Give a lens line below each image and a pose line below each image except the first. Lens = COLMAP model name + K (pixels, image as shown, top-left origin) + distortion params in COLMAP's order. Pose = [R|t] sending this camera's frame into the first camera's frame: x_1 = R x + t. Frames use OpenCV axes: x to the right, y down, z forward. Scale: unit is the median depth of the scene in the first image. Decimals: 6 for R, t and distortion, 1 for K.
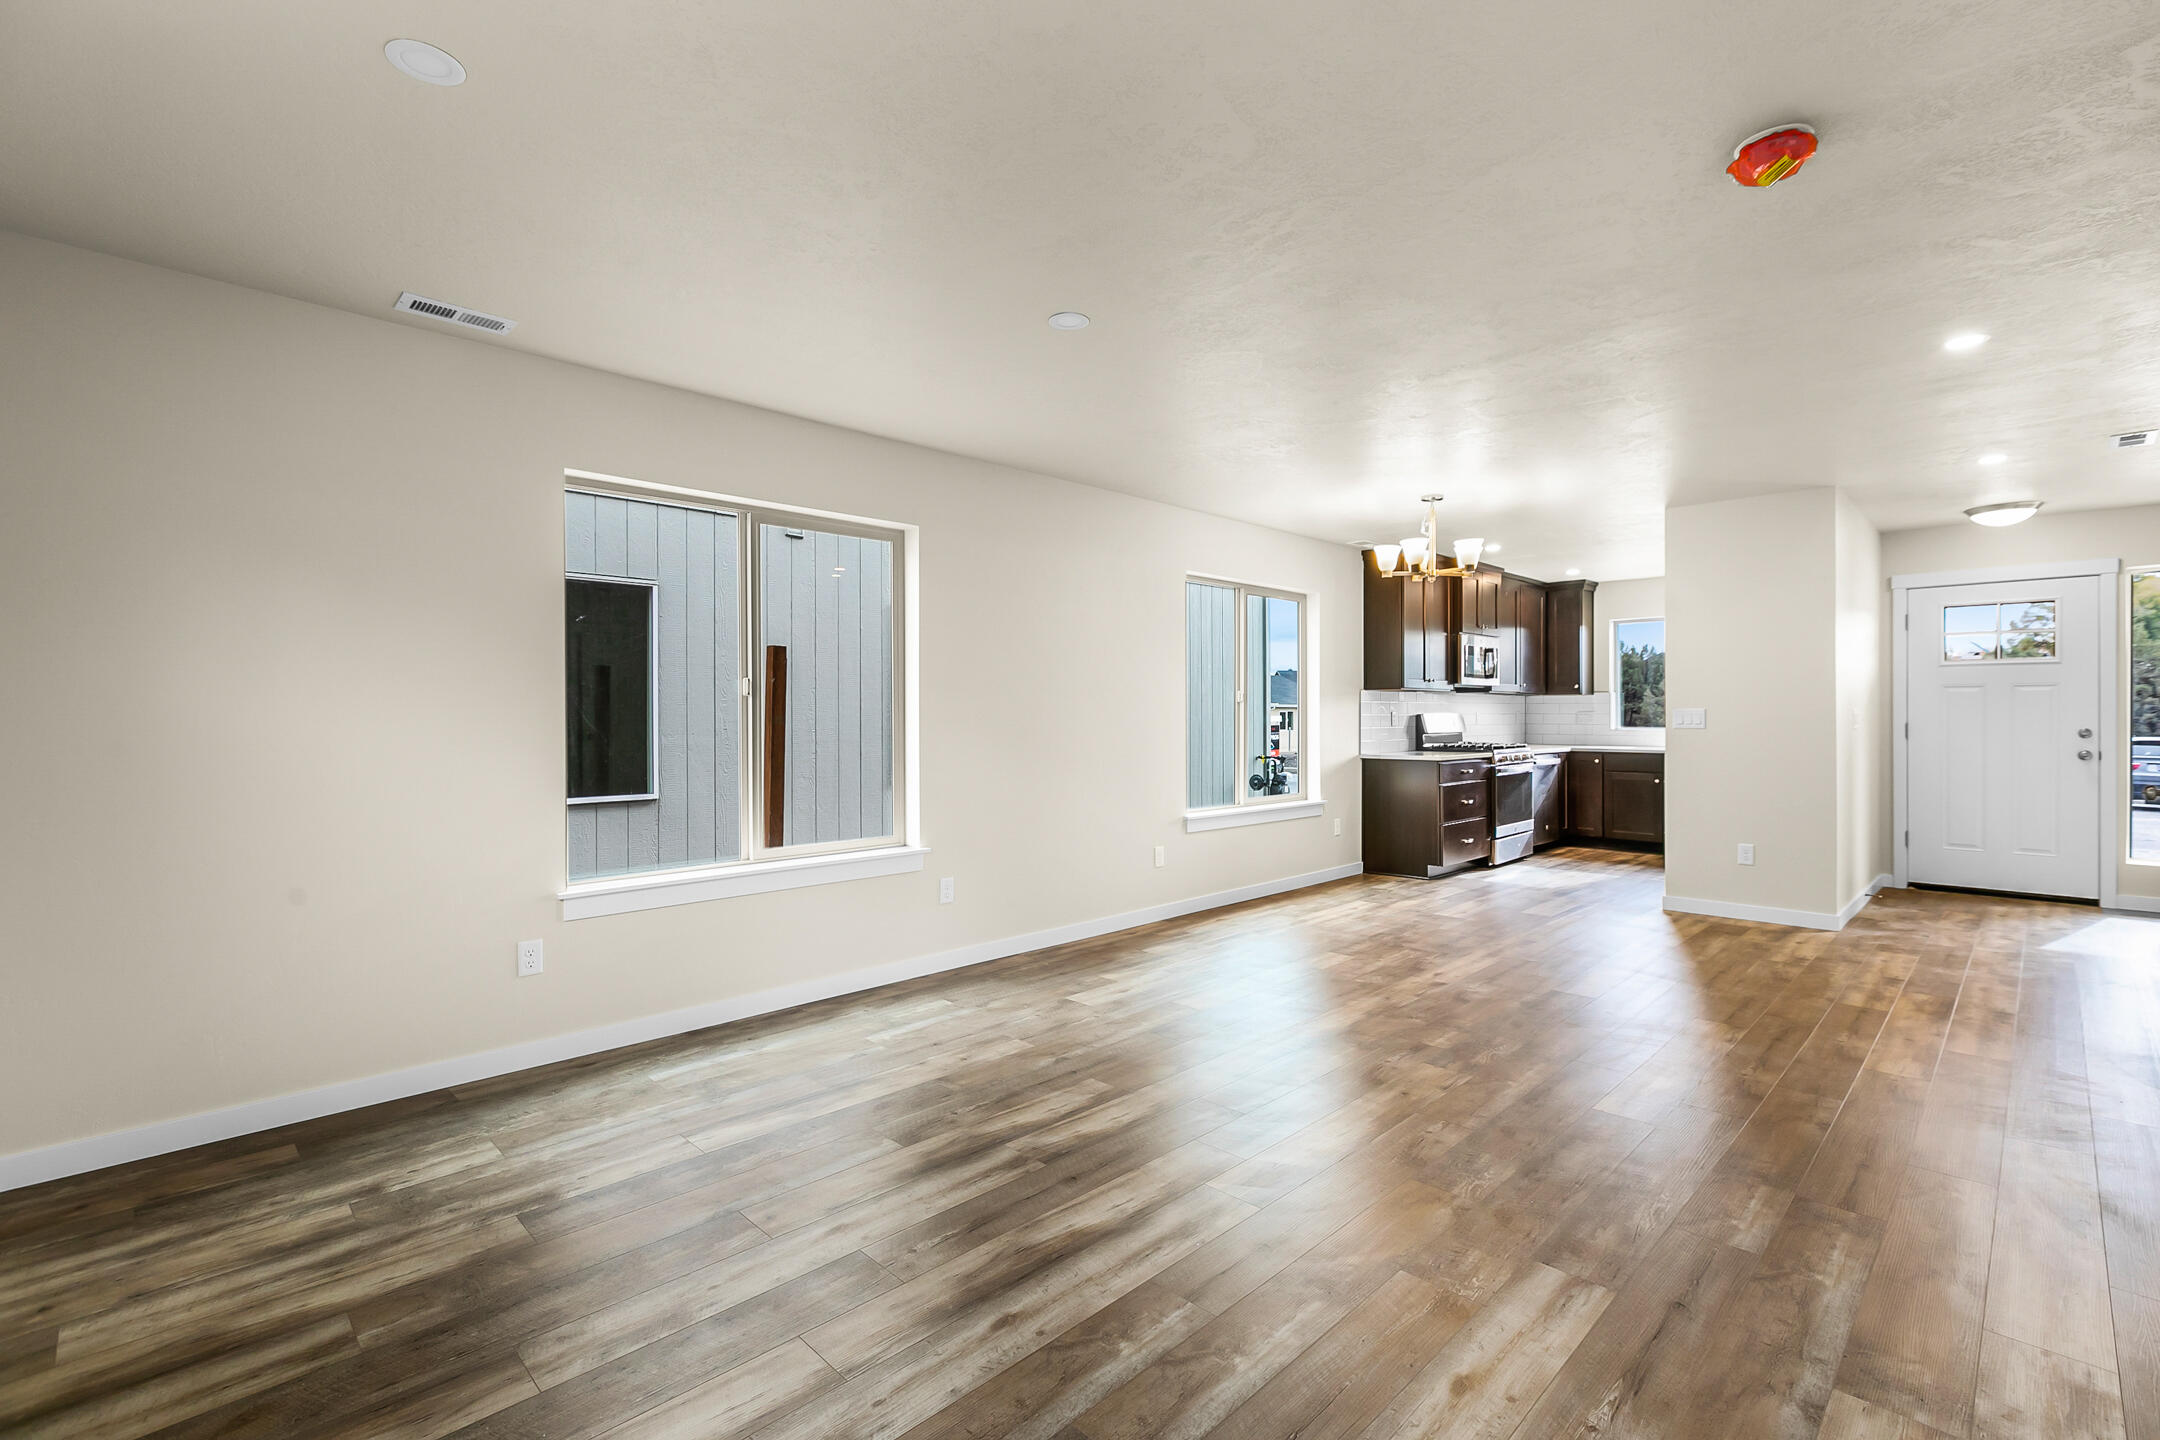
lens RADIAL K [[961.9, 0, 1063.8], [0, 961.9, 696.7], [0, 0, 1]] dist [0.003394, -0.001009]
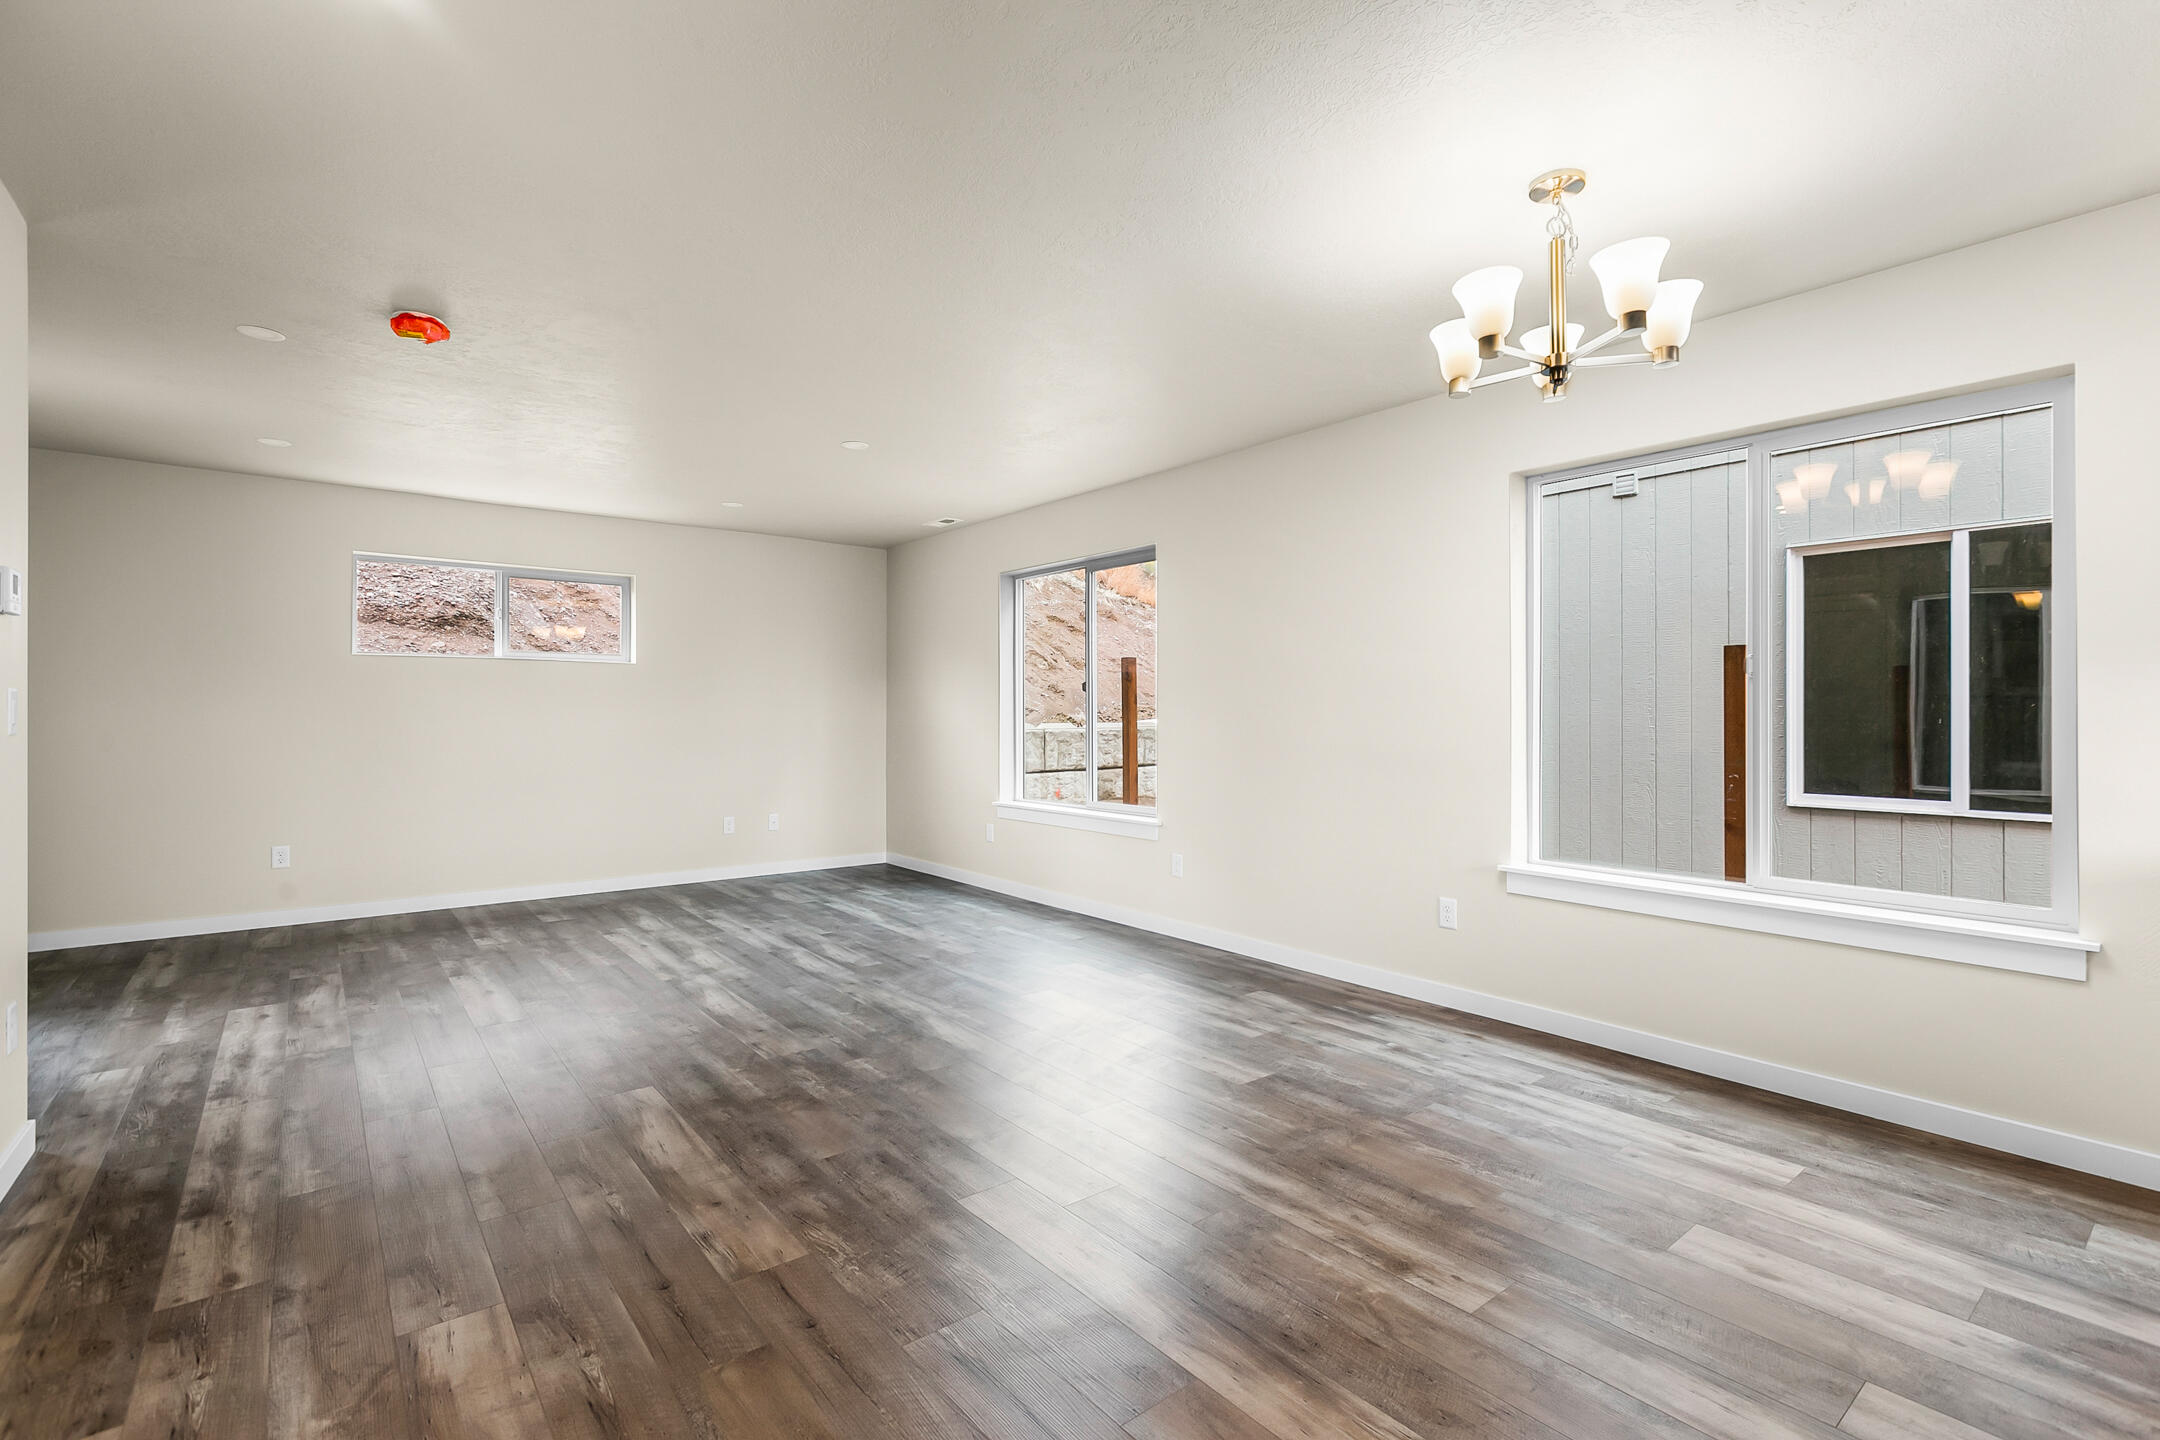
lens RADIAL K [[961.9, 0, 1075.0], [0, 961.9, 706.7], [0, 0, 1]] dist [0.003394, -0.001009]
pose [[-0.091937, -0.000283, -0.995765, 1.094415], [0.017701, 0.999841, -0.001919, 0.027240], [0.995608, -0.017802, -0.091917, 1.113896]]
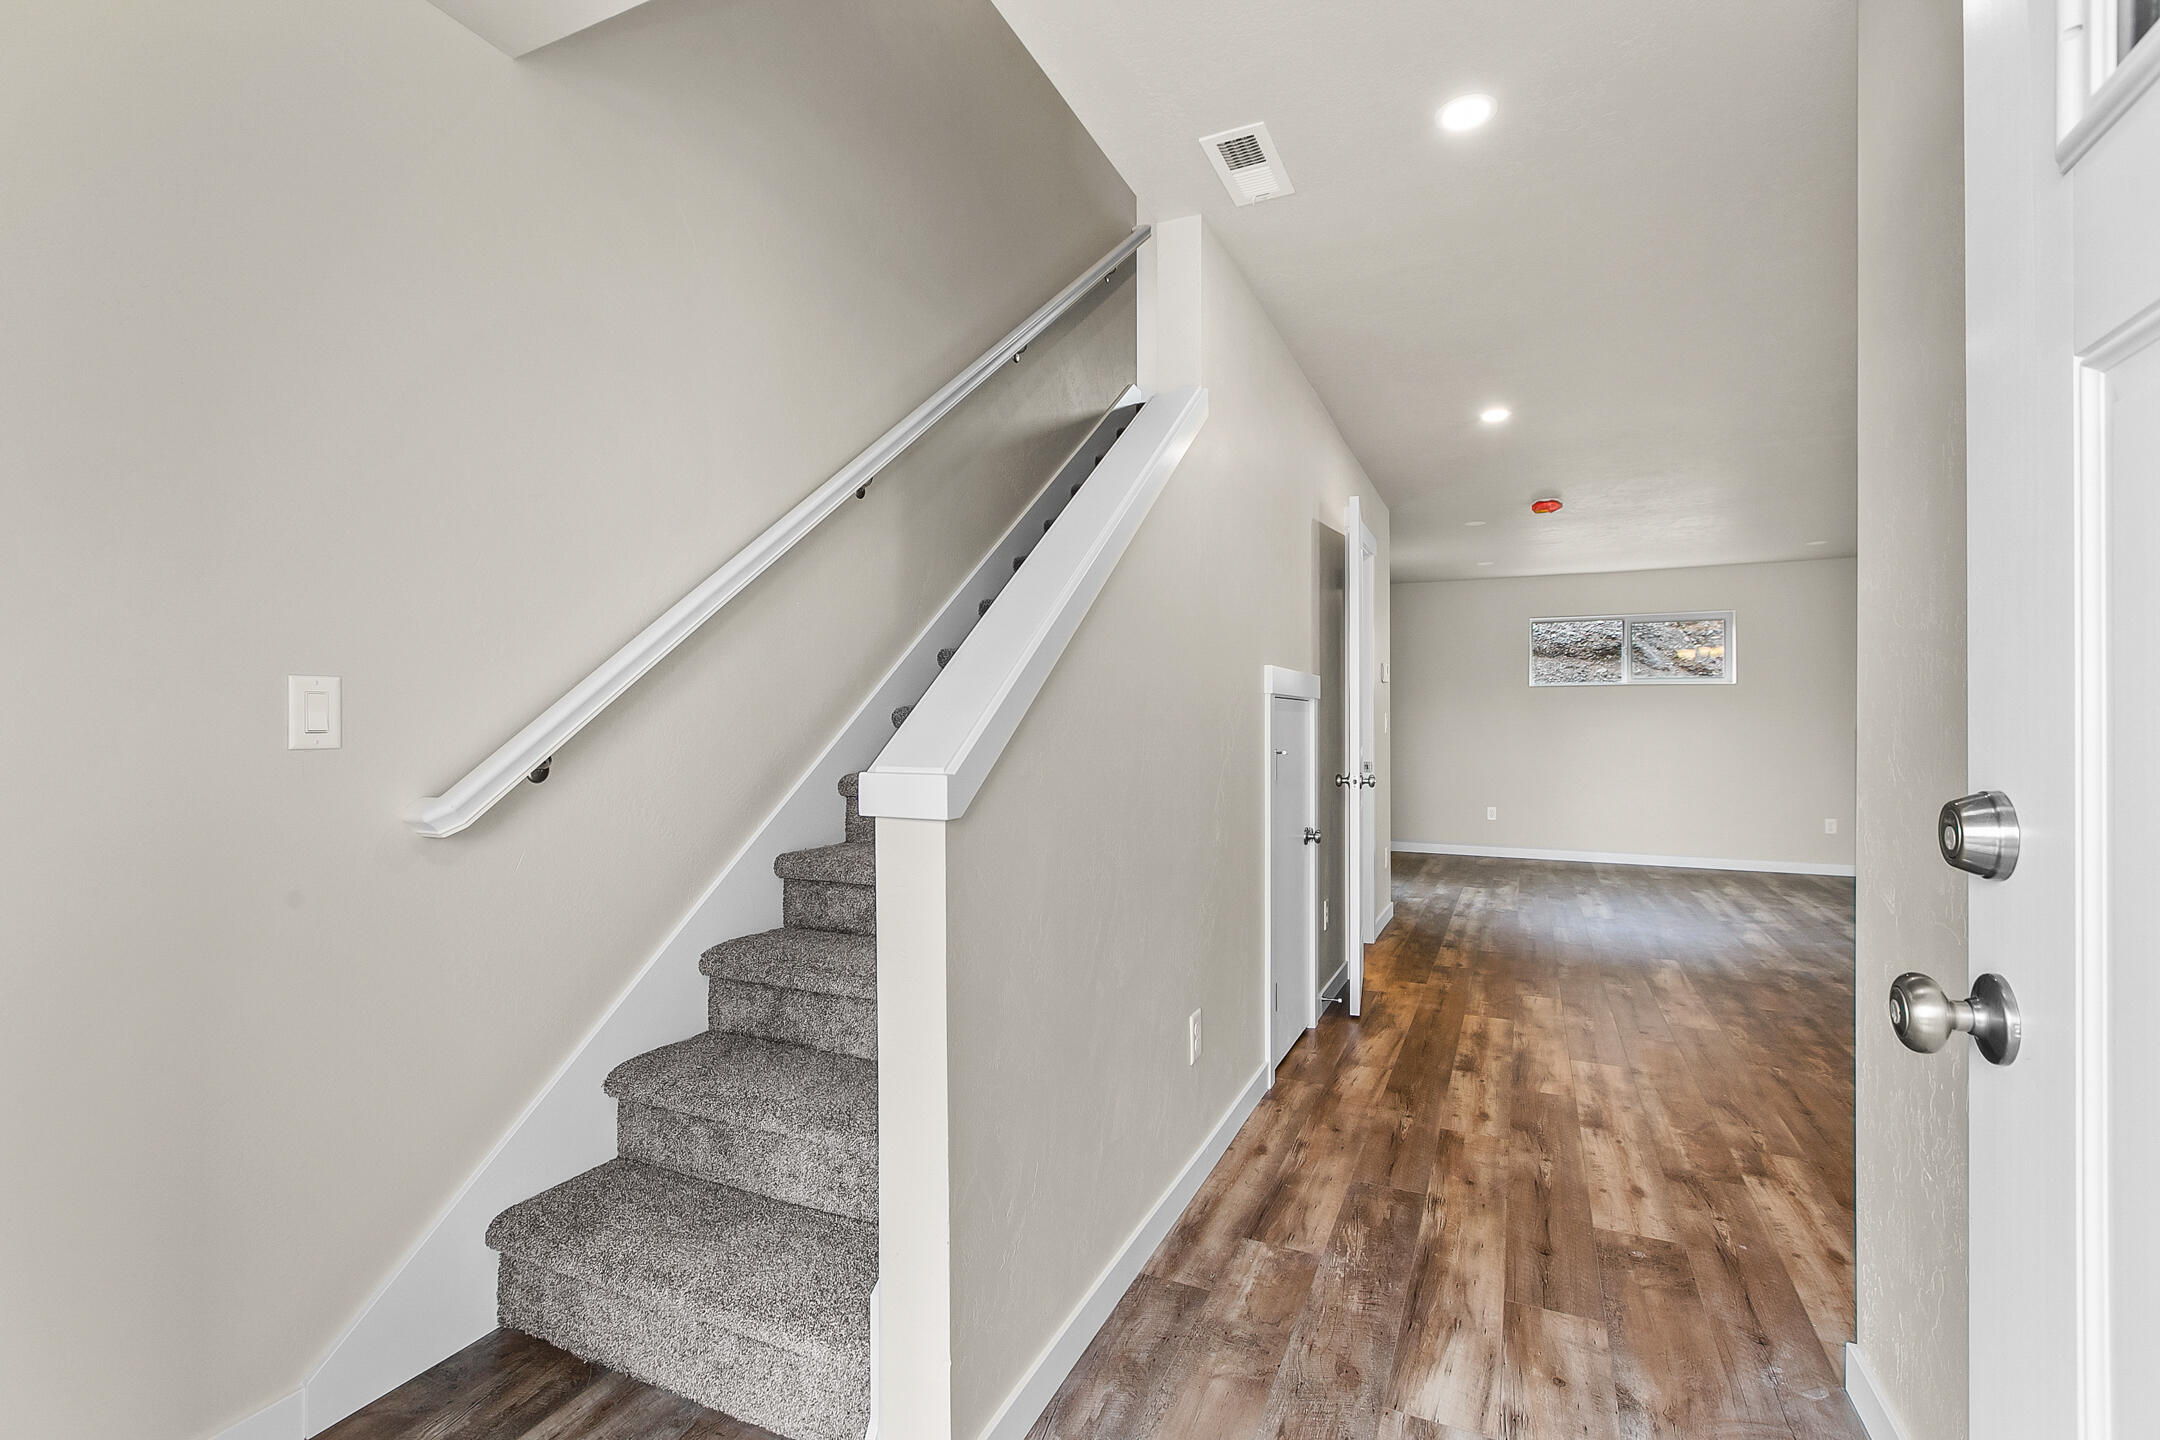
lens RADIAL K [[961.9, 0, 1101.4], [0, 961.9, 727.1], [0, 0, 1]] dist [0.003394, -0.001009]
pose [[-0.925601, 0.005630, -0.378460, 1.459597], [0.010717, 0.999878, -0.011335, 0.035717], [0.378350, -0.014547, -0.925548, 1.525833]]
